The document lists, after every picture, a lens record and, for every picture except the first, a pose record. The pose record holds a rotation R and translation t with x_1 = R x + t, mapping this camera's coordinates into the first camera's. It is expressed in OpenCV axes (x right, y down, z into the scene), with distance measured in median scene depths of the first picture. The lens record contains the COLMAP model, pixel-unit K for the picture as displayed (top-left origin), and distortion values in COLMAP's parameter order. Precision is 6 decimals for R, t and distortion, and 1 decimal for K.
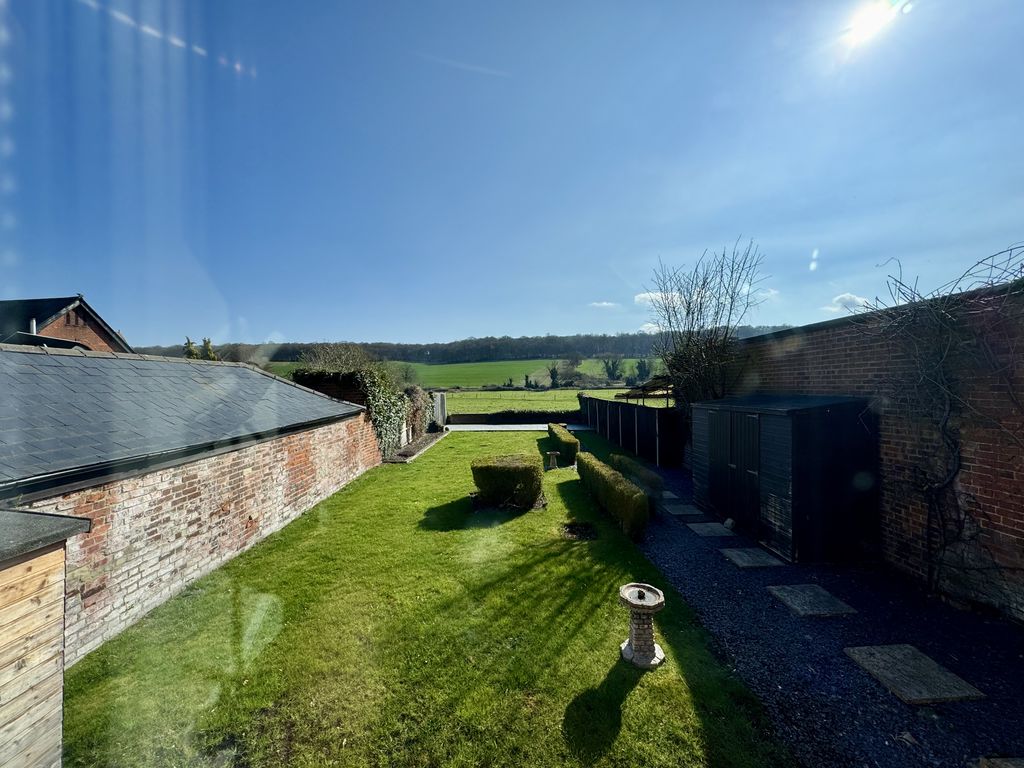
lens RADIAL K [[408.6, 0, 512.0], [0, 408.6, 384.0], [0, 0, 1]] dist [-0.002065, 0.000090]
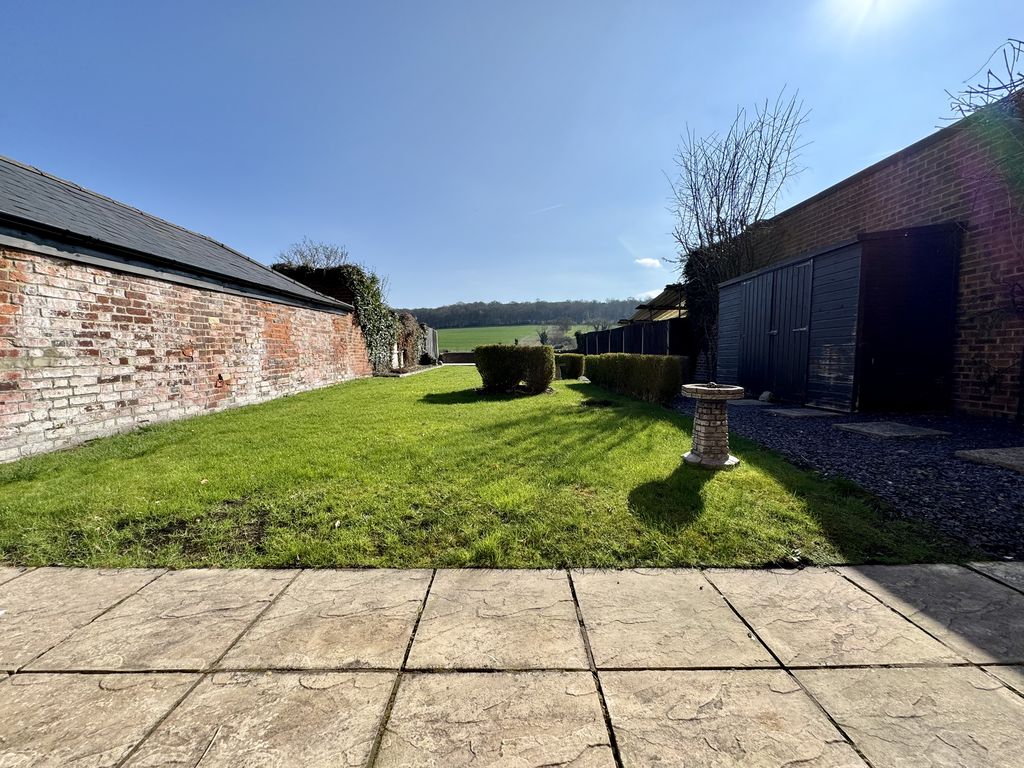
lens RADIAL K [[408.6, 0, 512.0], [0, 408.6, 384.0], [0, 0, 1]] dist [-0.002065, 0.000090]
pose [[0.999598, 0.004475, 0.027990, -0.064298], [-0.006672, 0.996861, 0.078888, 0.308428], [-0.027549, -0.079043, 0.996490, 0.151726]]
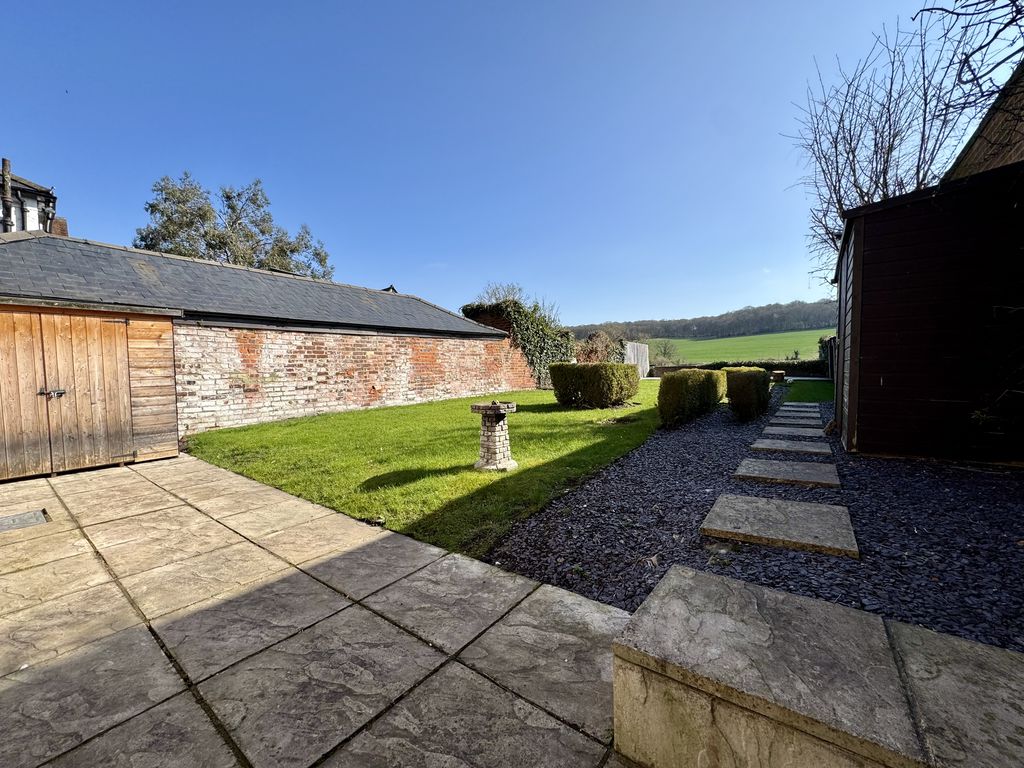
lens RADIAL K [[408.6, 0, 512.0], [0, 408.6, 384.0], [0, 0, 1]] dist [-0.002065, 0.000090]
pose [[0.809117, 0.017719, -0.587381, 0.629377], [0.011816, 0.998853, 0.046408, 0.292018], [0.587529, -0.044490, 0.807979, 0.176415]]
